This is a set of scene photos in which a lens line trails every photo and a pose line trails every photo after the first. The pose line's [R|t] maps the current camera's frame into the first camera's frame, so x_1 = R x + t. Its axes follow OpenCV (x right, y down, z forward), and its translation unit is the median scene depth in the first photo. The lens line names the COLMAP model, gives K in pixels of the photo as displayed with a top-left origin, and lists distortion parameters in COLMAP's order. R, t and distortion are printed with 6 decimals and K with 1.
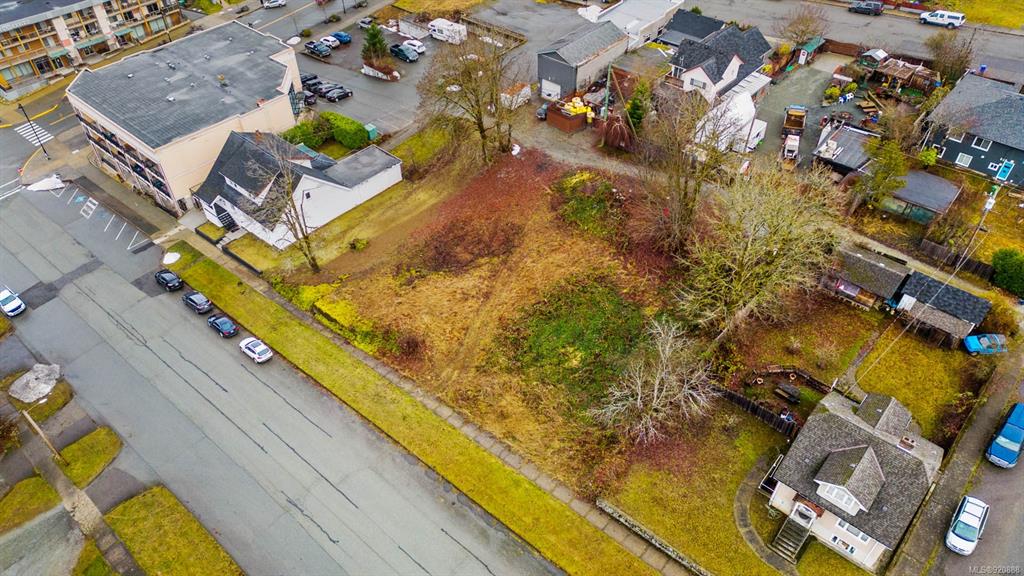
lens RADIAL K [[707.0, 0, 512.0], [0, 707.0, 288.0], [0, 0, 1]] dist [0.092910, -0.094040]
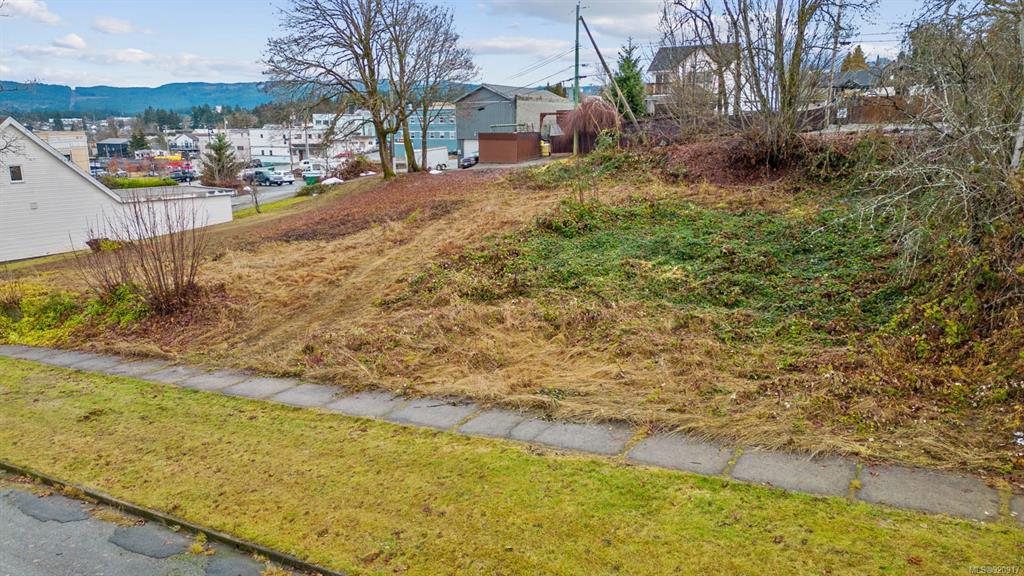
lens RADIAL K [[707.0, 0, 512.0], [0, 707.0, 288.0], [0, 0, 1]] dist [0.092910, -0.094040]
pose [[0.985605, -0.027214, 0.166861, -0.036179], [0.108908, 0.857100, -0.503505, 0.215152], [-0.129315, 0.514430, 0.847726, 0.557799]]
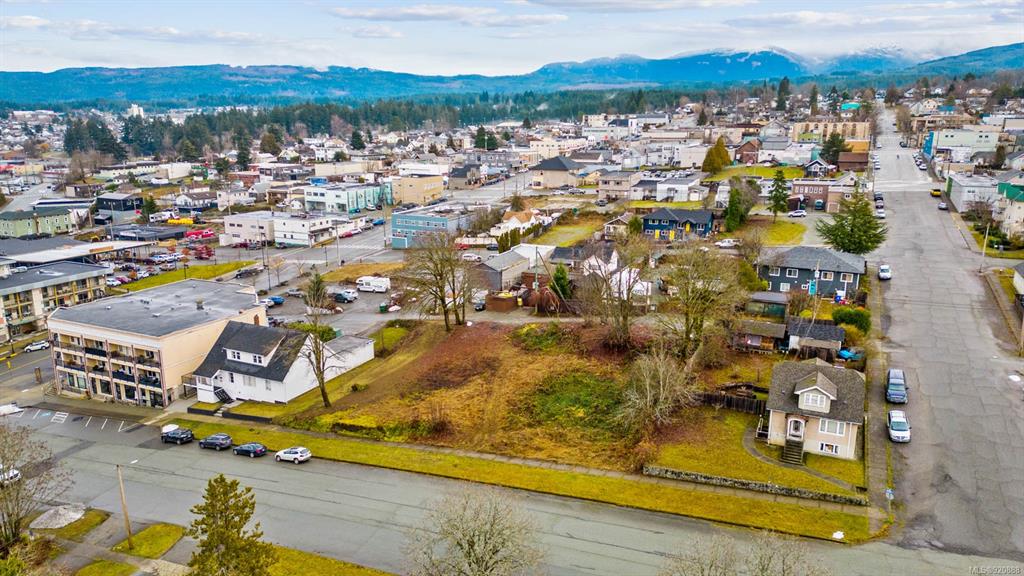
lens RADIAL K [[707.0, 0, 512.0], [0, 707.0, 288.0], [0, 0, 1]] dist [0.092910, -0.094040]
pose [[0.961331, -0.054451, 0.269961, -0.266802], [0.181412, 0.862734, -0.471995, 0.367838], [-0.207204, 0.502717, 0.839251, -0.087495]]
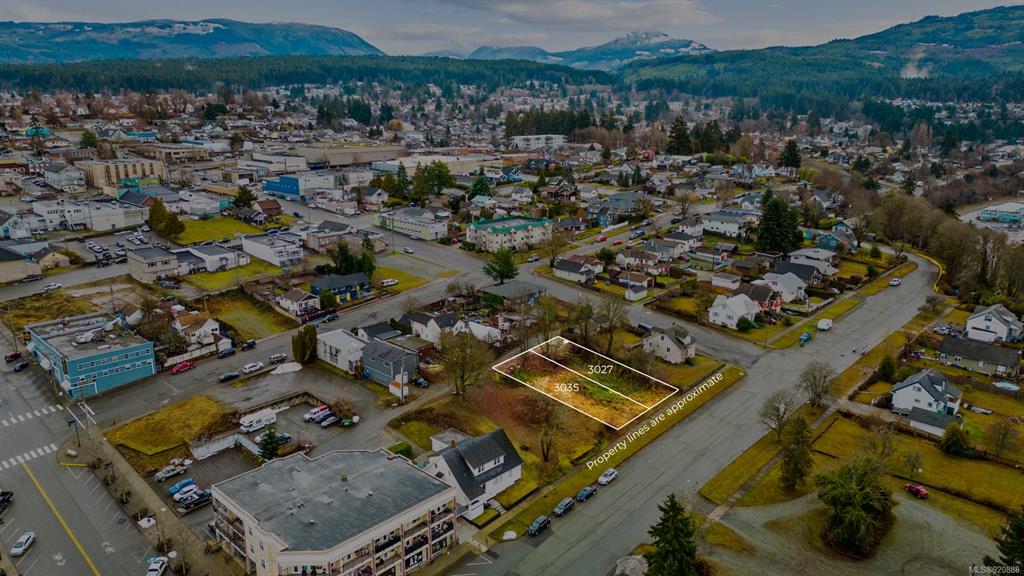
lens RADIAL K [[707.0, 0, 512.0], [0, 707.0, 288.0], [0, 0, 1]] dist [0.092910, -0.094040]
pose [[0.052059, -0.248077, 0.967340, -1.656720], [0.684371, 0.714295, 0.146353, -0.566850], [-0.727274, 0.654400, 0.206962, 0.416236]]
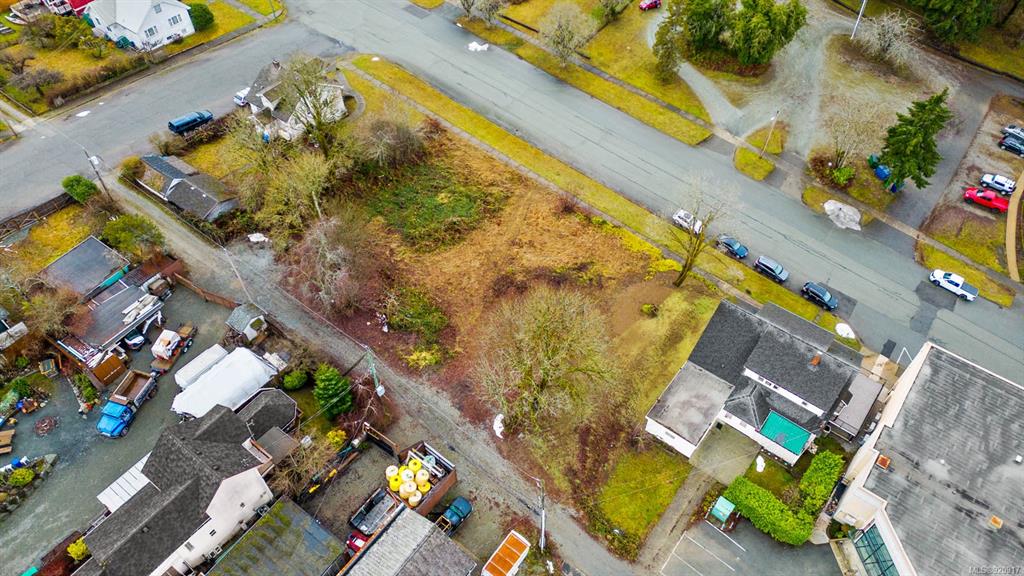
lens RADIAL K [[707.0, 0, 512.0], [0, 707.0, 288.0], [0, 0, 1]] dist [0.092910, -0.094040]
pose [[-0.997787, 0.055760, -0.036208, 0.011157], [-0.039482, -0.058781, 0.997490, -0.997904], [0.053492, 0.996712, 0.060853, 0.858312]]
